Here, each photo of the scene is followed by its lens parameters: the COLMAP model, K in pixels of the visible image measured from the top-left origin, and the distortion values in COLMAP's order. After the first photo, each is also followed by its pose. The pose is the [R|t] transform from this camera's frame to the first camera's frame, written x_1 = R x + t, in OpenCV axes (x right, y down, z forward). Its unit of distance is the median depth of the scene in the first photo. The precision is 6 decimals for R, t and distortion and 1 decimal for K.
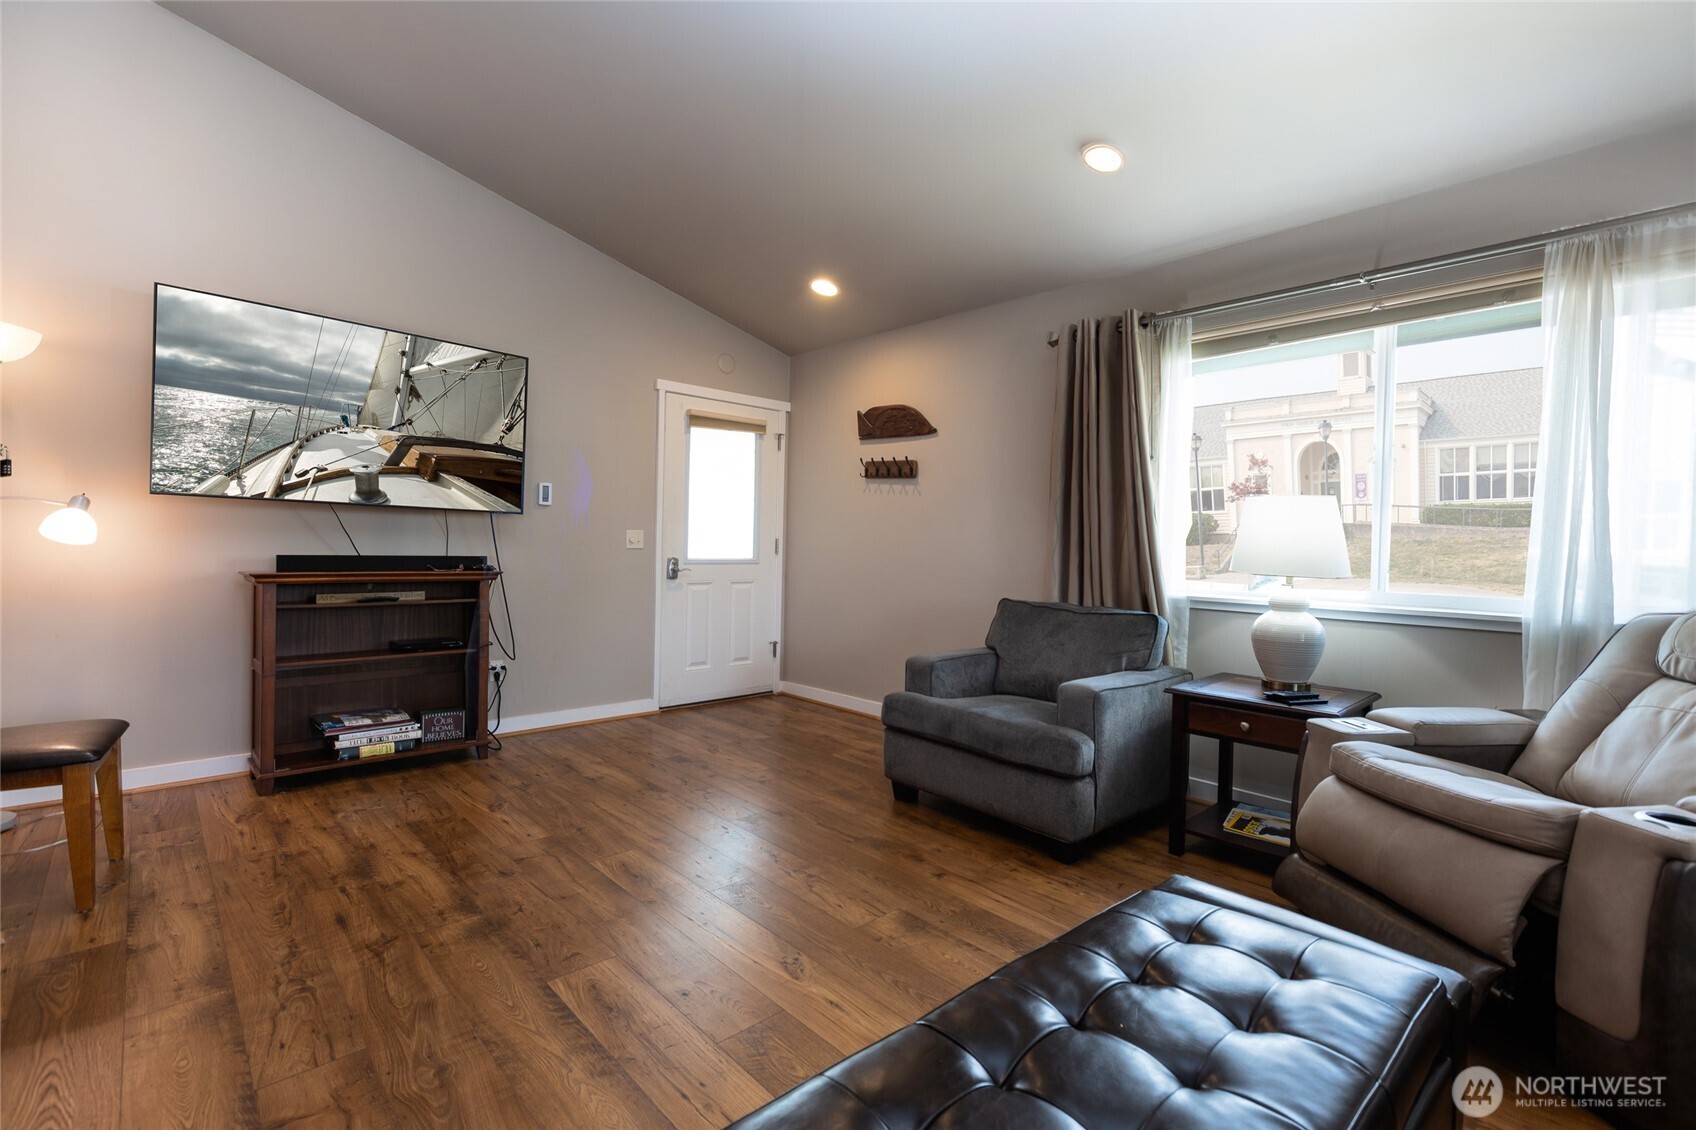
lens RADIAL K [[795.8, 0, 854.2], [0, 795.8, 566.1], [0, 0, 1]] dist [0.000549, 0.000012]
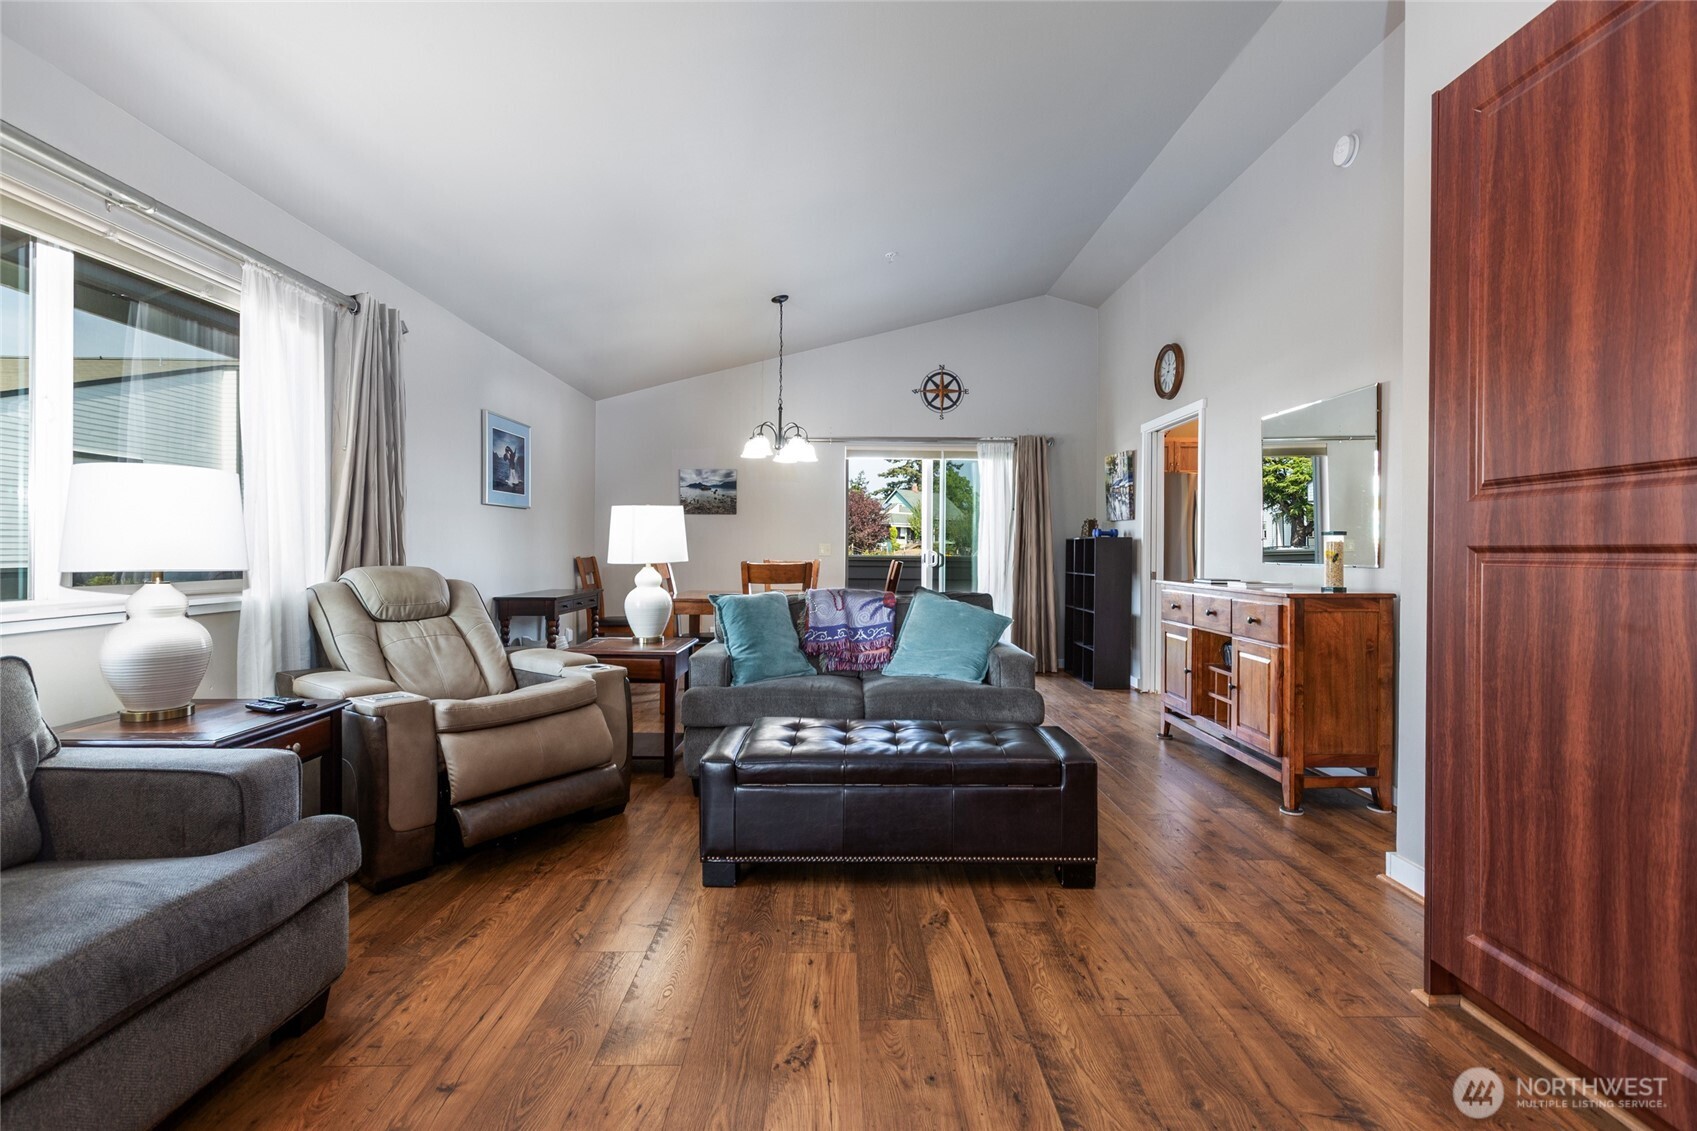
lens RADIAL K [[796.2, 0, 853.5], [0, 796.2, 558.0], [0, 0, 1]] dist [0.000549, 0.000012]
pose [[-0.755510, -0.033746, 0.654267, -0.738105], [-0.005051, 0.998943, 0.045692, -0.065094], [-0.655118, 0.031216, -0.754882, 1.798417]]
